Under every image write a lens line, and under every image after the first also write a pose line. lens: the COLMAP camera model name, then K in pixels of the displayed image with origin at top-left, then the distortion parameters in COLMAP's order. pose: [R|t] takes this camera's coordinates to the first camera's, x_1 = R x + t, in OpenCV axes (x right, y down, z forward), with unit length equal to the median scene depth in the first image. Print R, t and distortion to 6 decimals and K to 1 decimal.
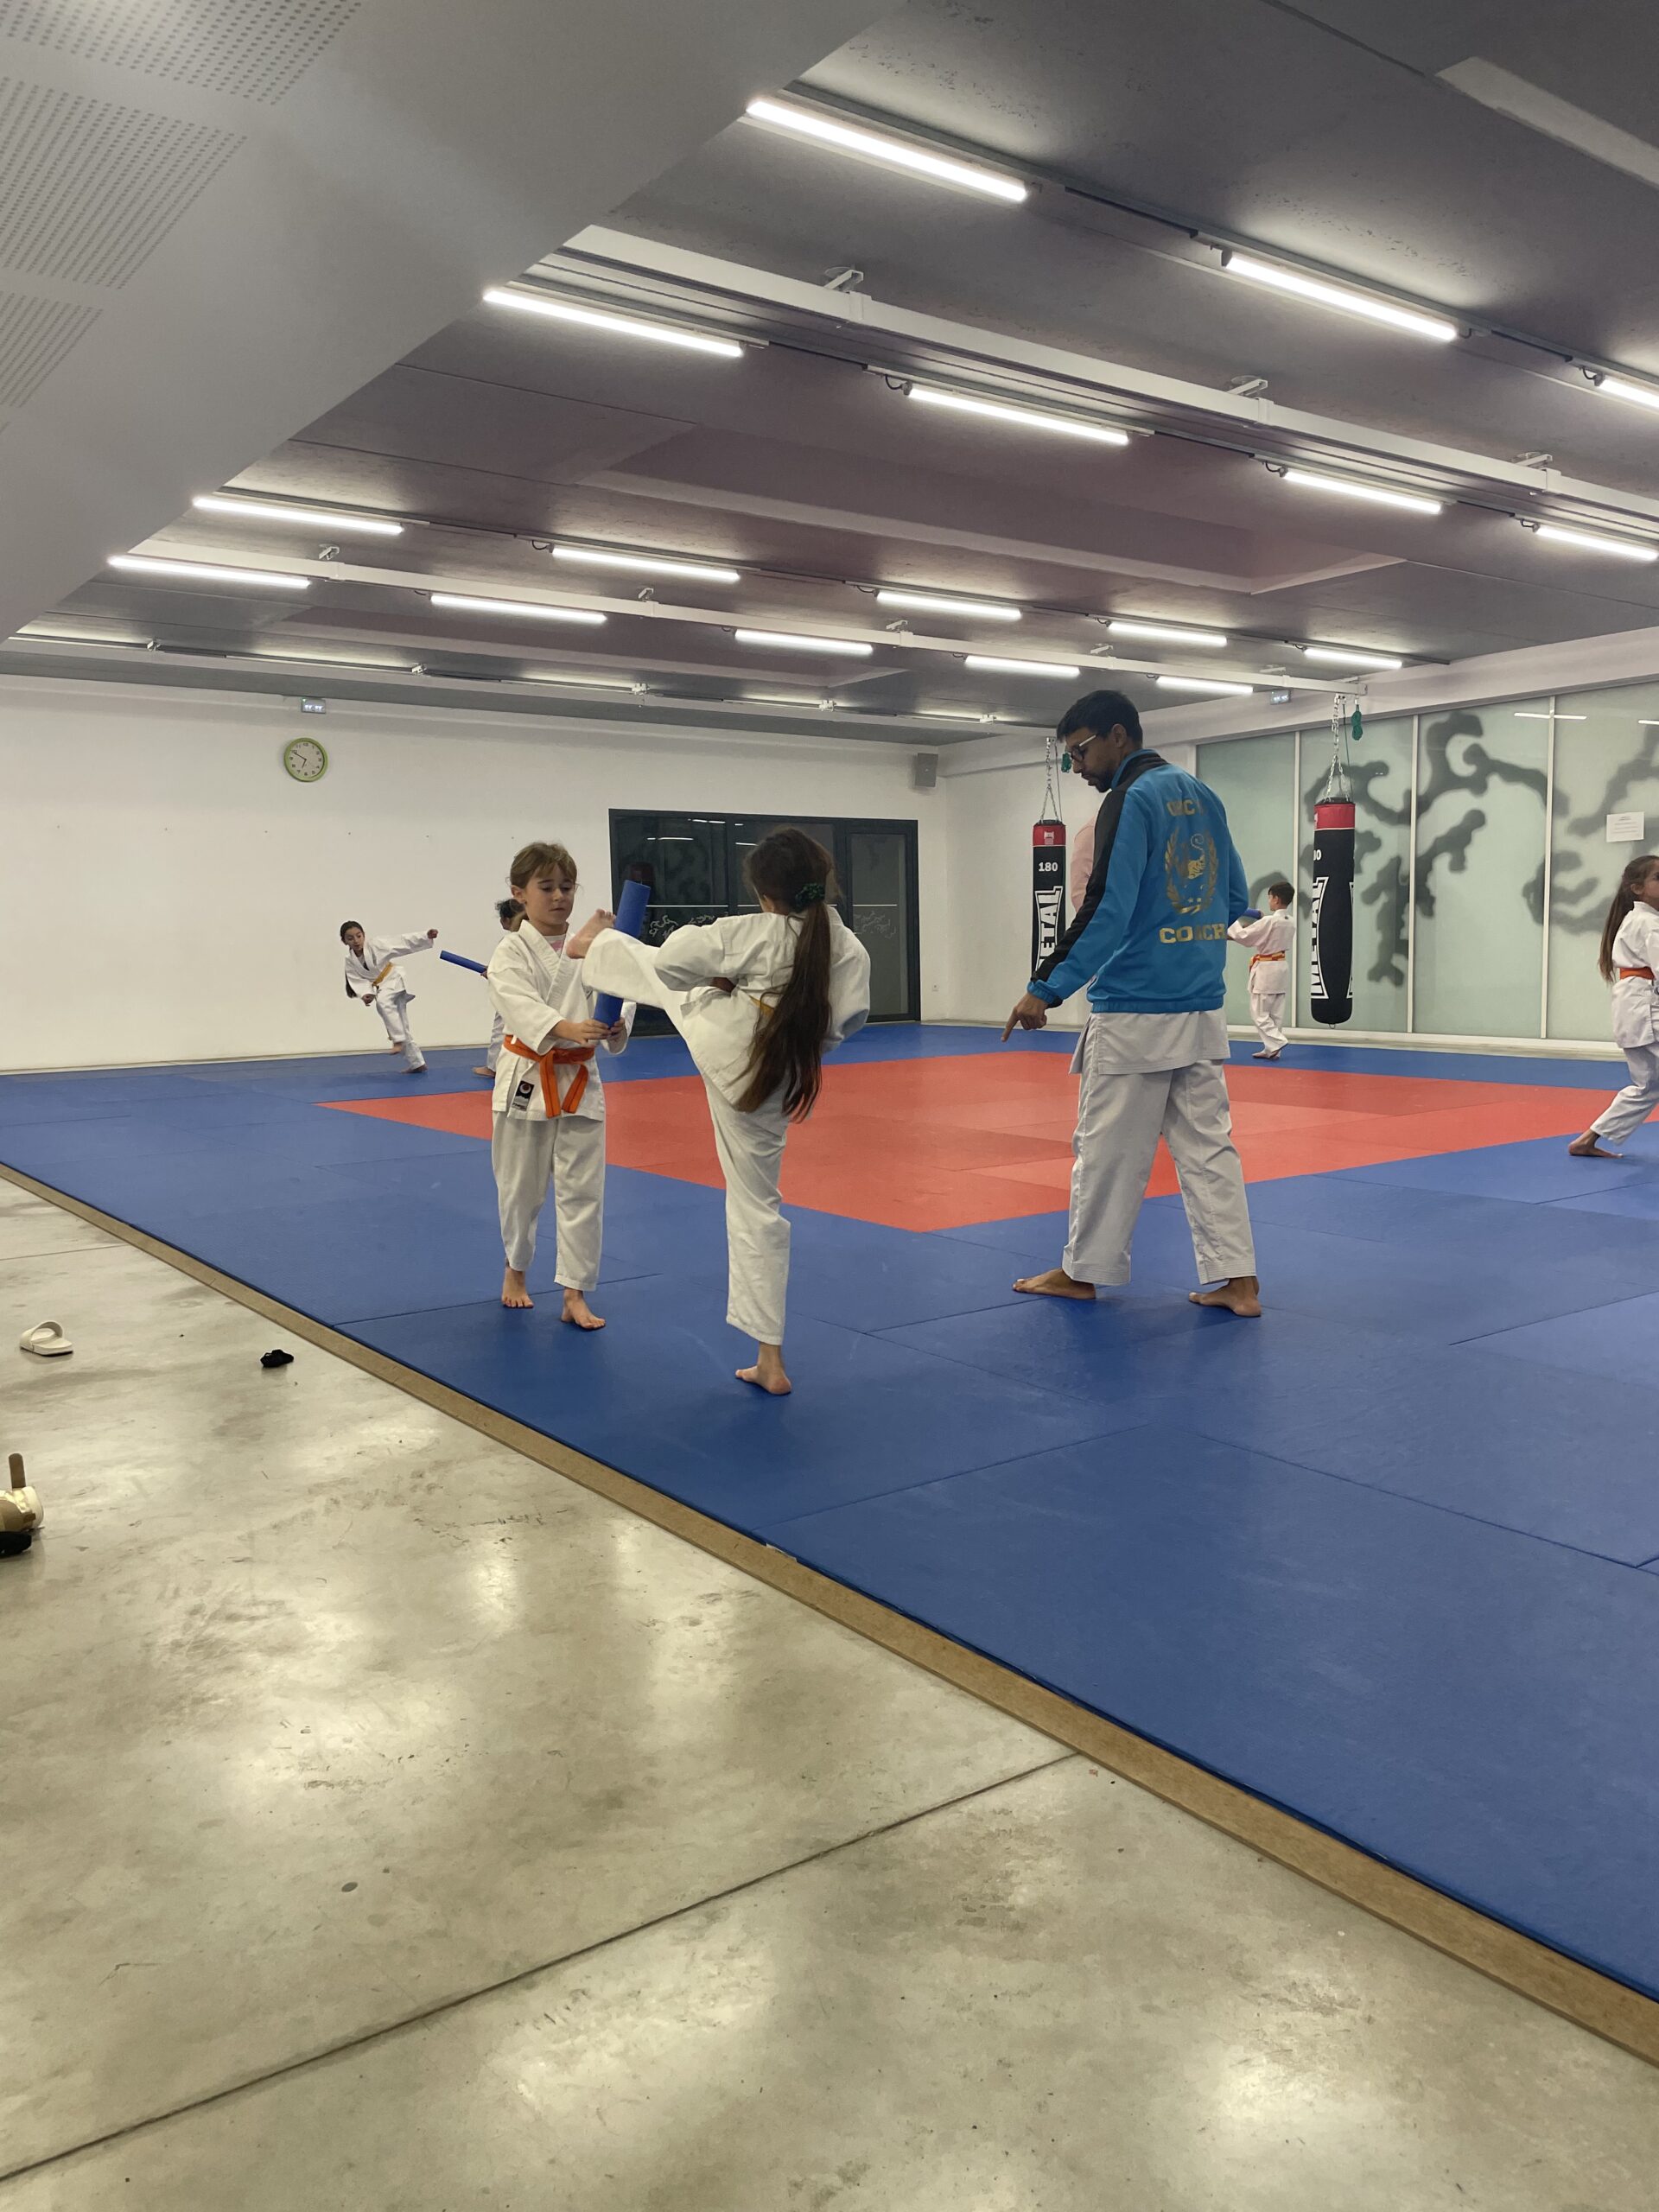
lens RADIAL K [[1691.4, 0, 853.2], [0, 1691.4, 1100.2], [0, 0, 1]] dist [0.098738, -0.134289]
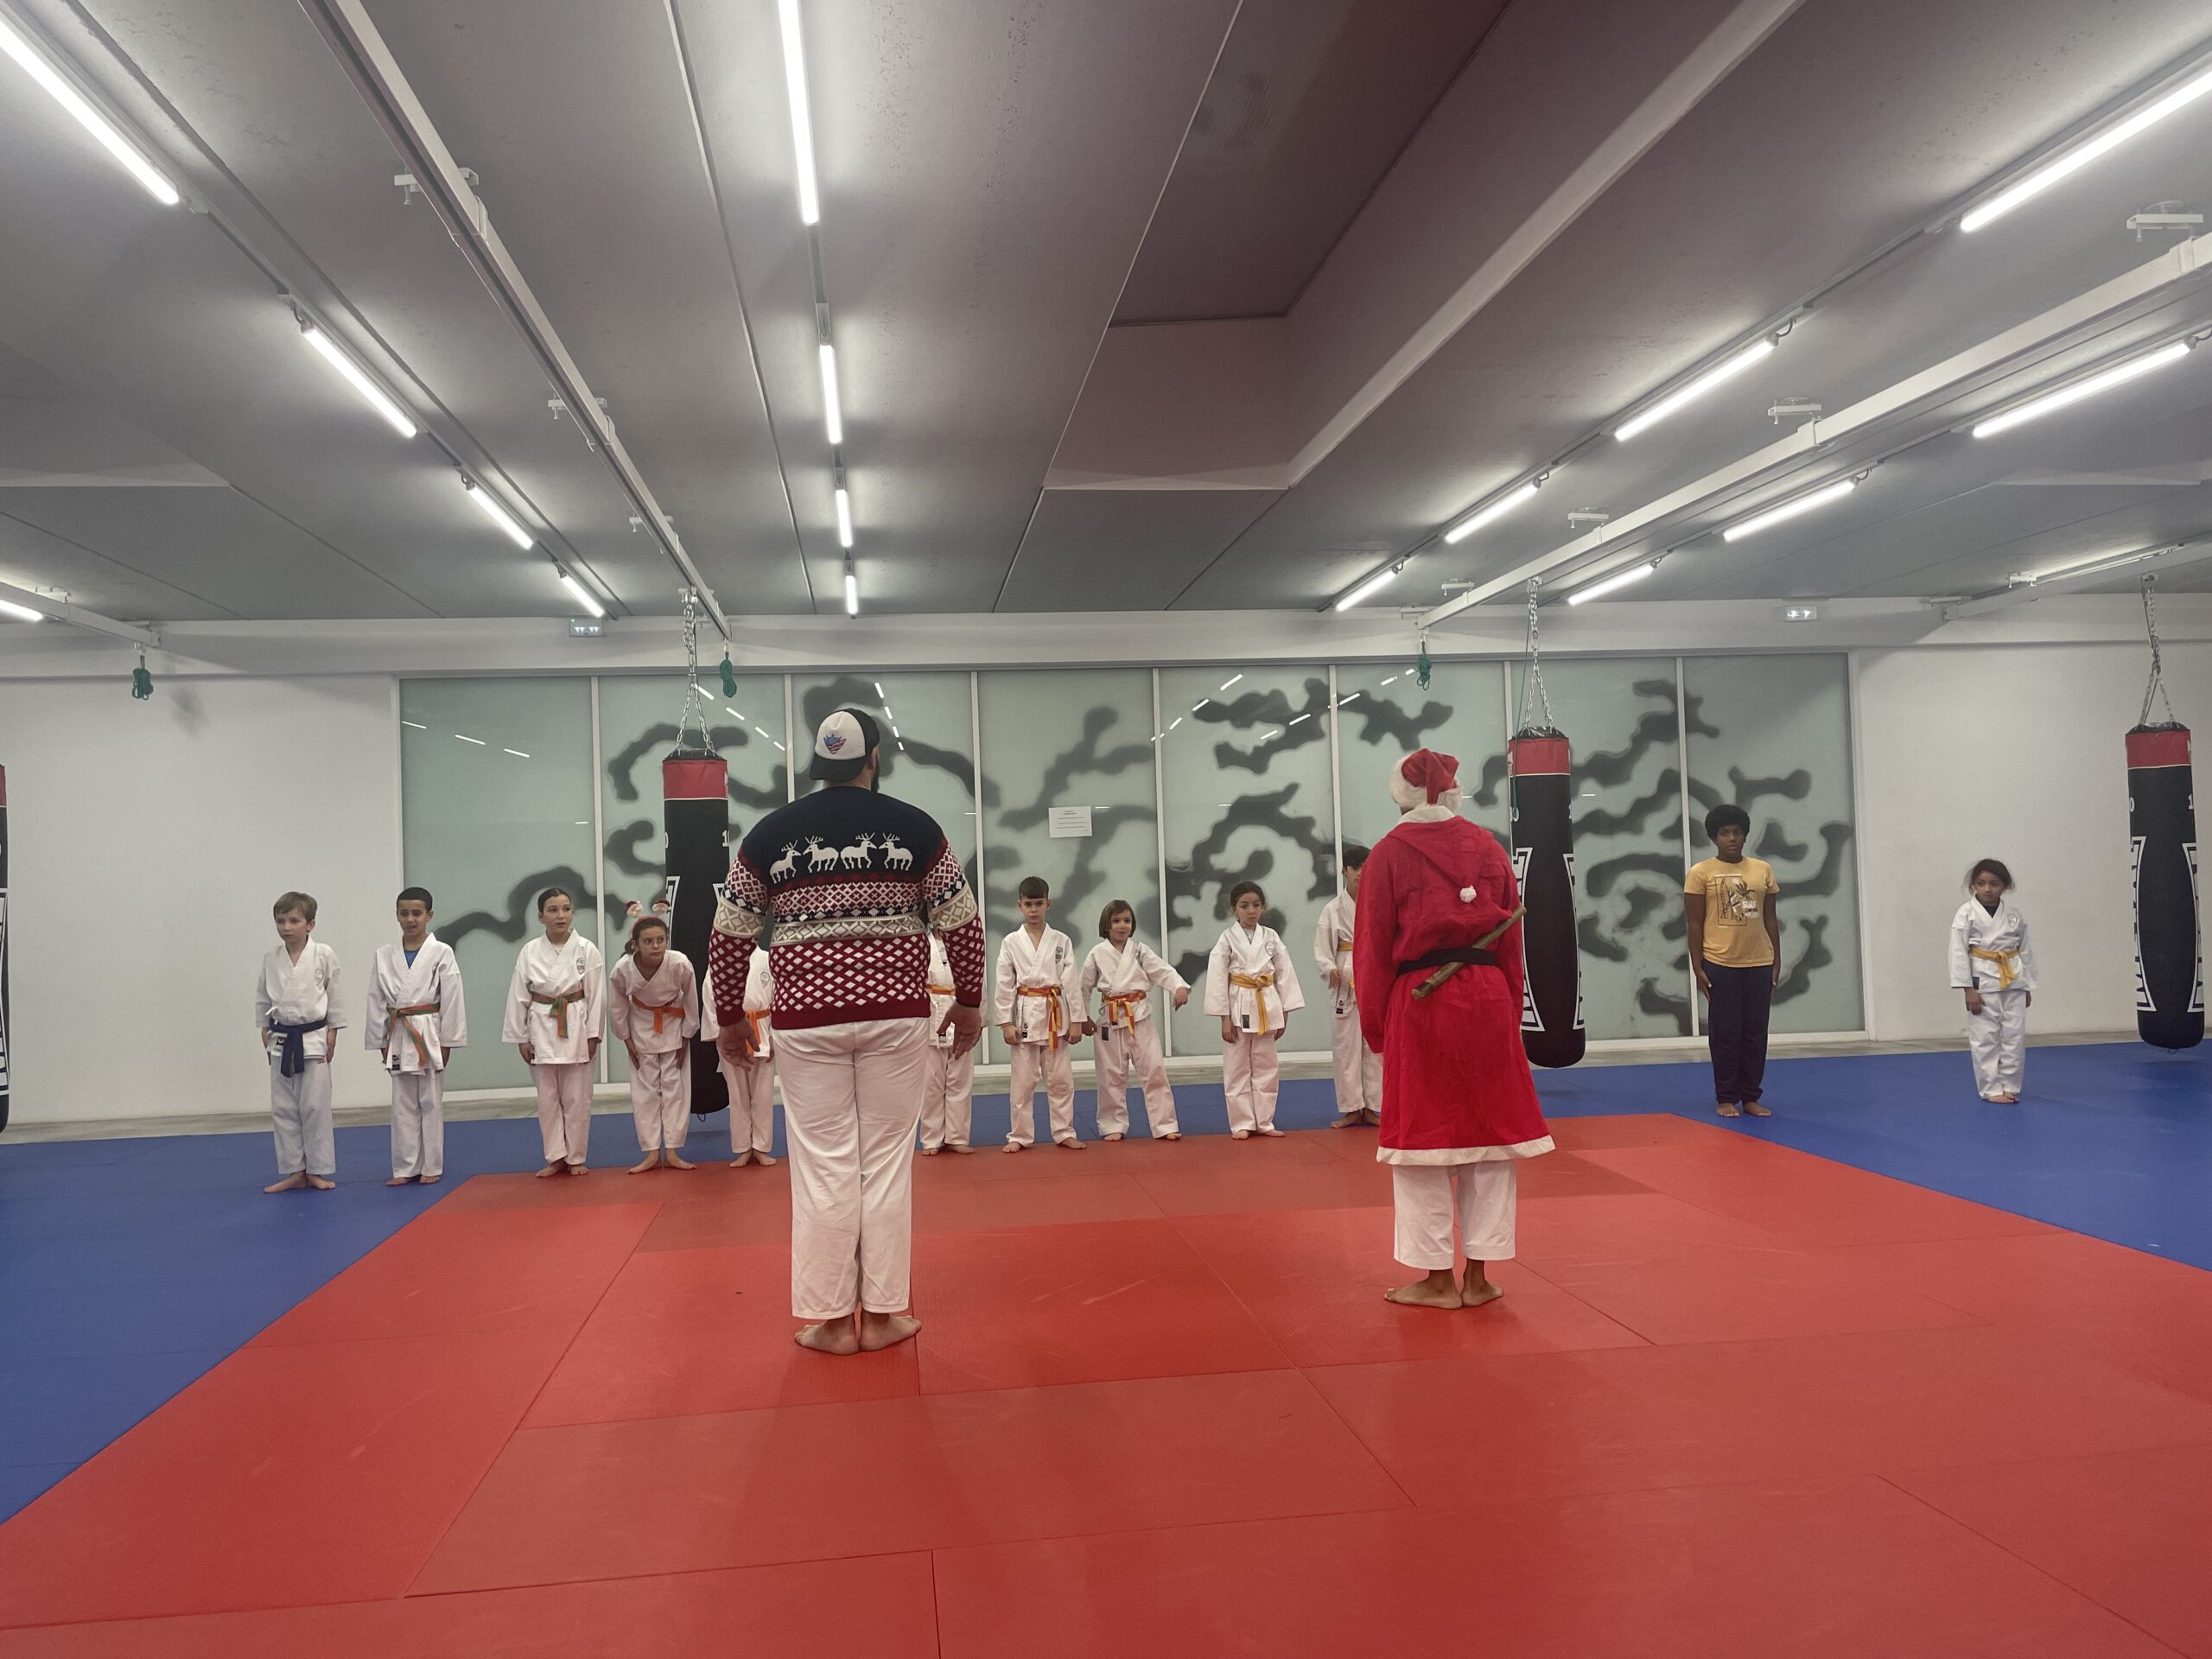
lens RADIAL K [[1691.4, 0, 1092.8], [0, 1691.4, 834.2], [0, 0, 1]] dist [0.098738, -0.134289]
pose [[0.485950, 0.036816, 0.873211, -0.337536], [0.111308, 0.988369, -0.103616, -0.061242], [-0.866870, 0.147548, 0.476200, 0.588699]]
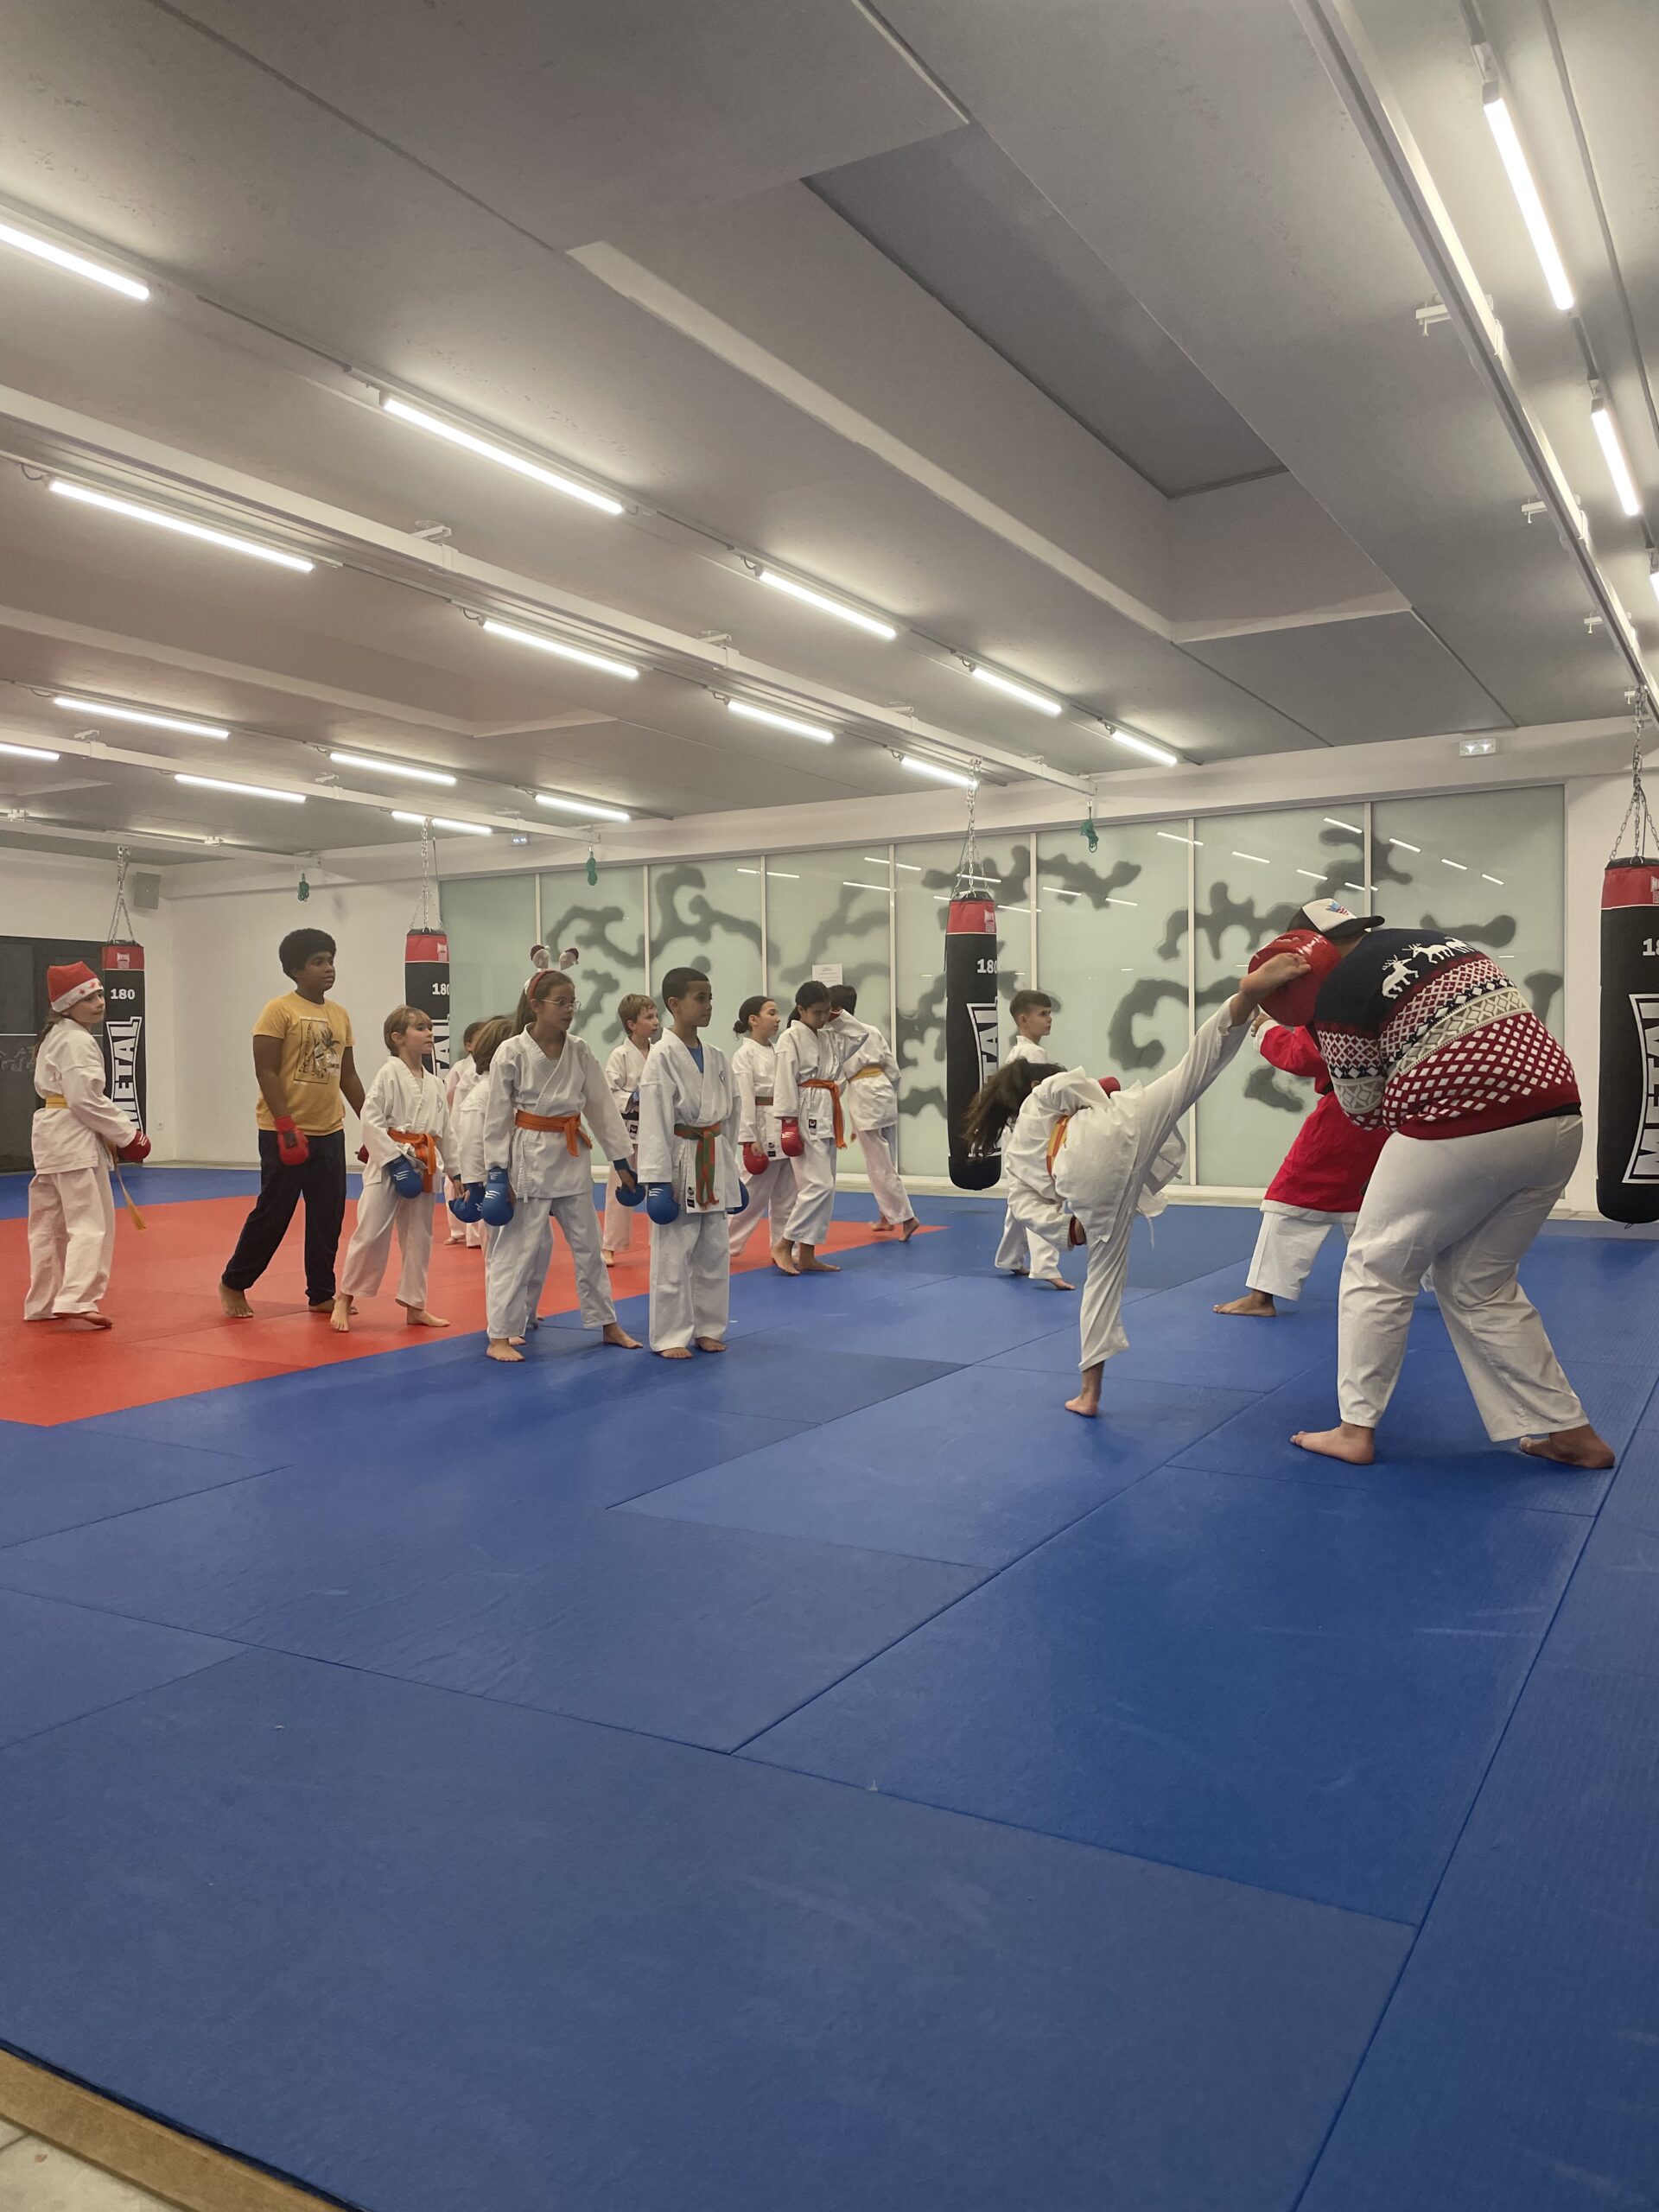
lens RADIAL K [[1691.4, 0, 835.3], [0, 1691.4, 1085.8], [0, 0, 1]] dist [0.098738, -0.134289]
pose [[0.918746, -0.000916, 0.394848, 0.027898], [0.034546, 0.996349, -0.078072, -0.005182], [-0.393335, 0.085369, 0.915423, 0.013917]]
